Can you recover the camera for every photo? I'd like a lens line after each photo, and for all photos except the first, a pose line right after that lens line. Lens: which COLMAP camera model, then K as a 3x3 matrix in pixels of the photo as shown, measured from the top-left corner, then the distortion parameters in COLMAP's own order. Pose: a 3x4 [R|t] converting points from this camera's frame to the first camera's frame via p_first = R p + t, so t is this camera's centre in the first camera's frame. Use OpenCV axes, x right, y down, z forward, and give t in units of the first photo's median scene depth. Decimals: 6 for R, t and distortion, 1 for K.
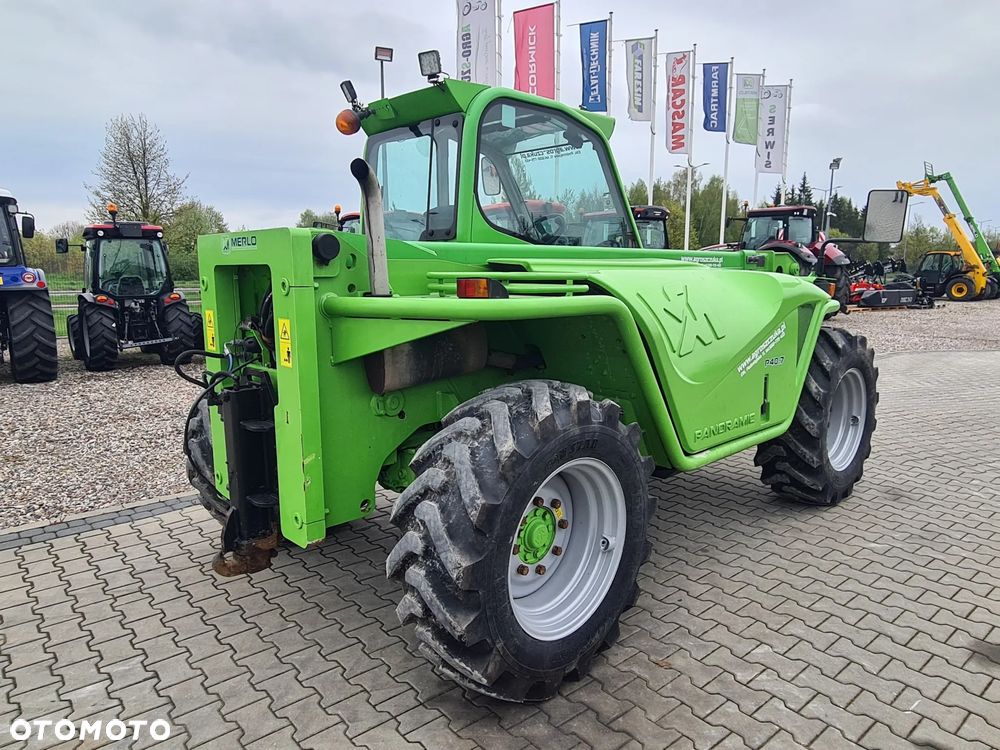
lens RADIAL K [[669.1, 0, 513.2], [0, 669.1, 376.6], [0, 0, 1]] dist [-0.001820, -0.000691]
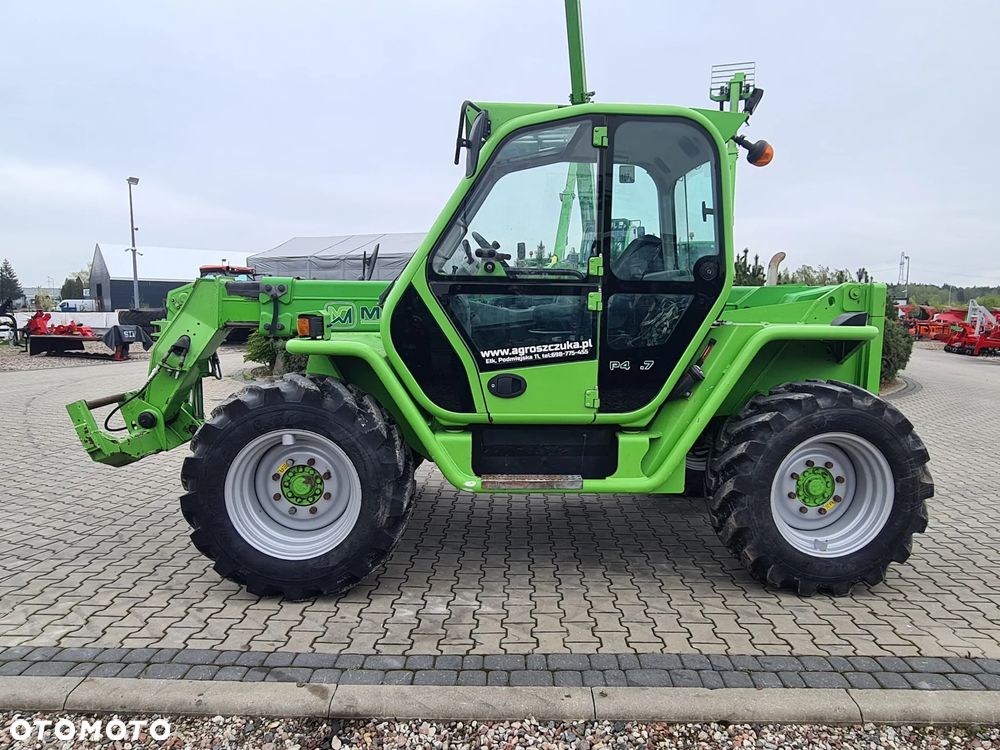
lens RADIAL K [[677.3, 0, 508.0], [0, 677.3, 376.4], [0, 0, 1]] dist [-0.003280, 0.000722]
pose [[-0.749085, -0.081633, 0.657425, -0.708855], [0.094491, 0.969066, 0.227995, -0.358429], [-0.655700, 0.232909, -0.718200, 2.213722]]
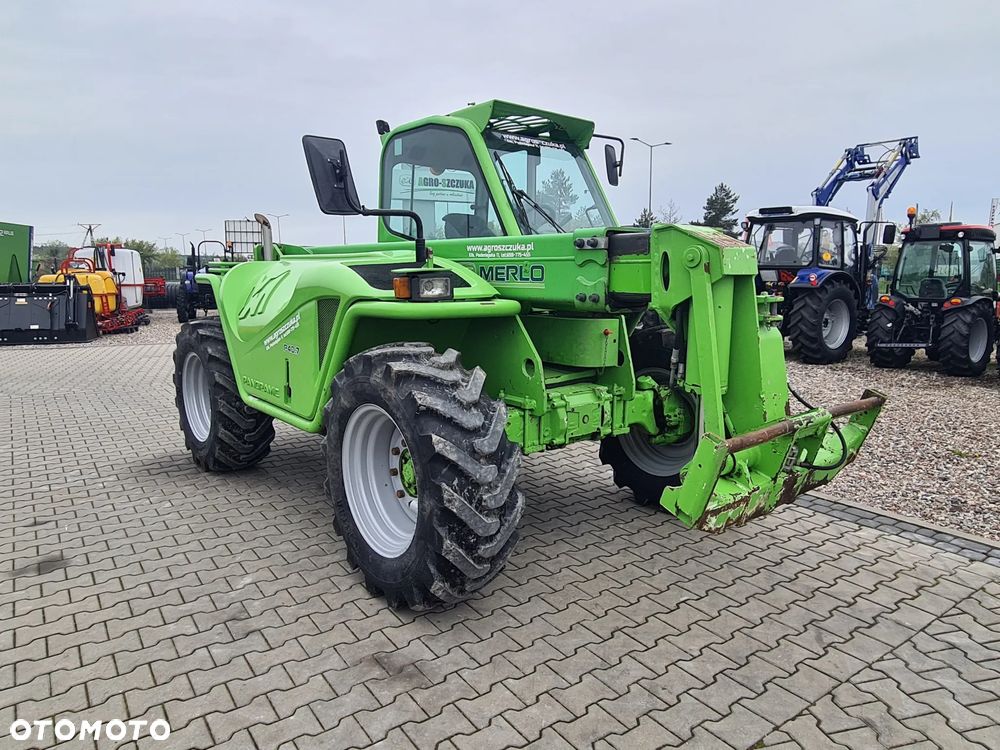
lens RADIAL K [[669.1, 0, 513.2], [0, 669.1, 376.6], [0, 0, 1]] dist [-0.001820, -0.000691]
pose [[-0.079202, 0.154417, -0.984826, 1.443253], [-0.167628, 0.971799, 0.165855, -0.218009], [0.982664, 0.178220, -0.051084, 1.463952]]
